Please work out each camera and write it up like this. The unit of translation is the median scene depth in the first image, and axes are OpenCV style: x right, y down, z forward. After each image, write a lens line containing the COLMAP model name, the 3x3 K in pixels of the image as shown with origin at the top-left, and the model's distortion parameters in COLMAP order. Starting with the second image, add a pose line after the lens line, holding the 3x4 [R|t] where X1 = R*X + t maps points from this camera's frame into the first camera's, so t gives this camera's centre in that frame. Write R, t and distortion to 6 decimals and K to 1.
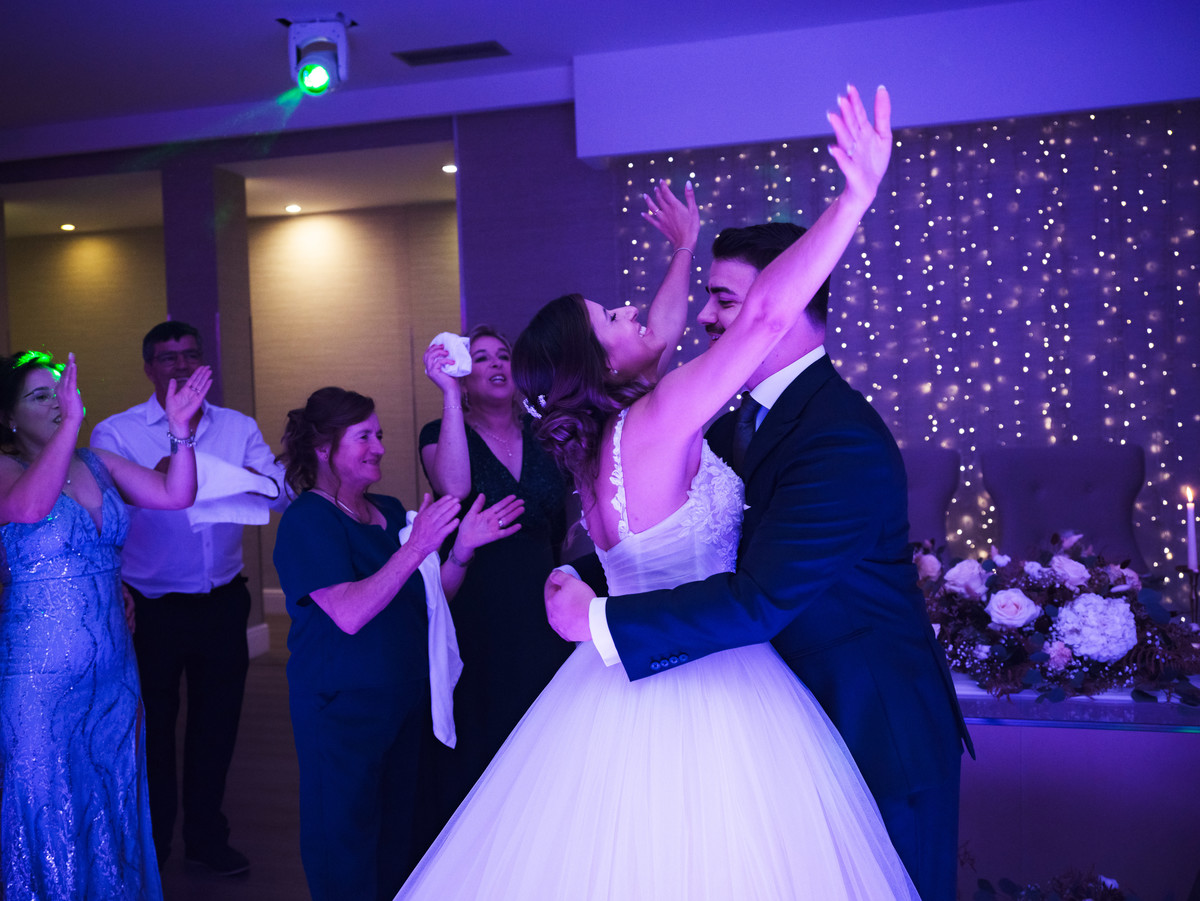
lens RADIAL K [[1152.3, 0, 600.0], [0, 1152.3, 450.5], [0, 0, 1]] dist [0.283837, -0.169906]
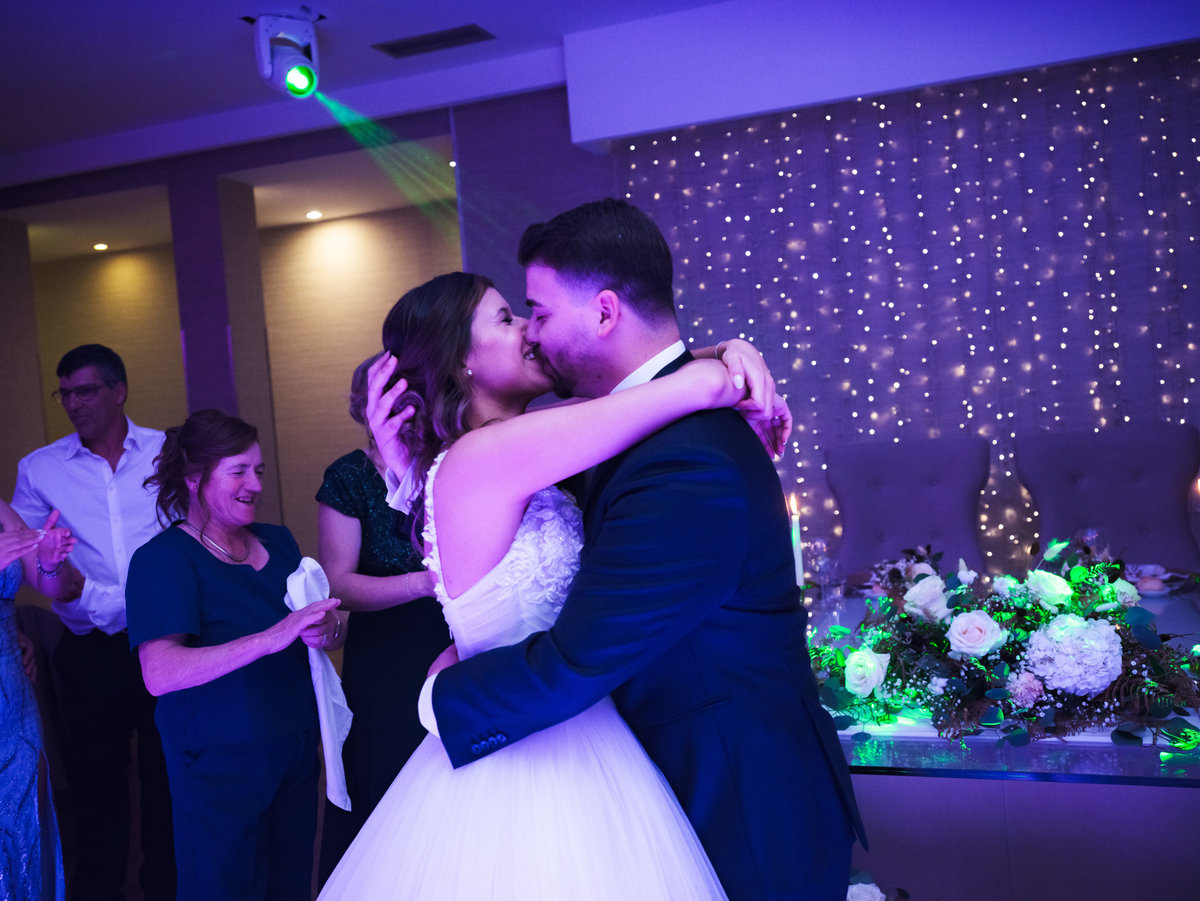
lens RADIAL K [[1152.3, 0, 600.0], [0, 1152.3, 450.5], [0, 0, 1]] dist [0.283837, -0.169906]
pose [[0.995234, -0.039332, -0.089229, 0.081330], [0.040087, 0.999174, 0.006679, -0.008758], [0.088893, -0.010224, 0.995989, 0.061863]]
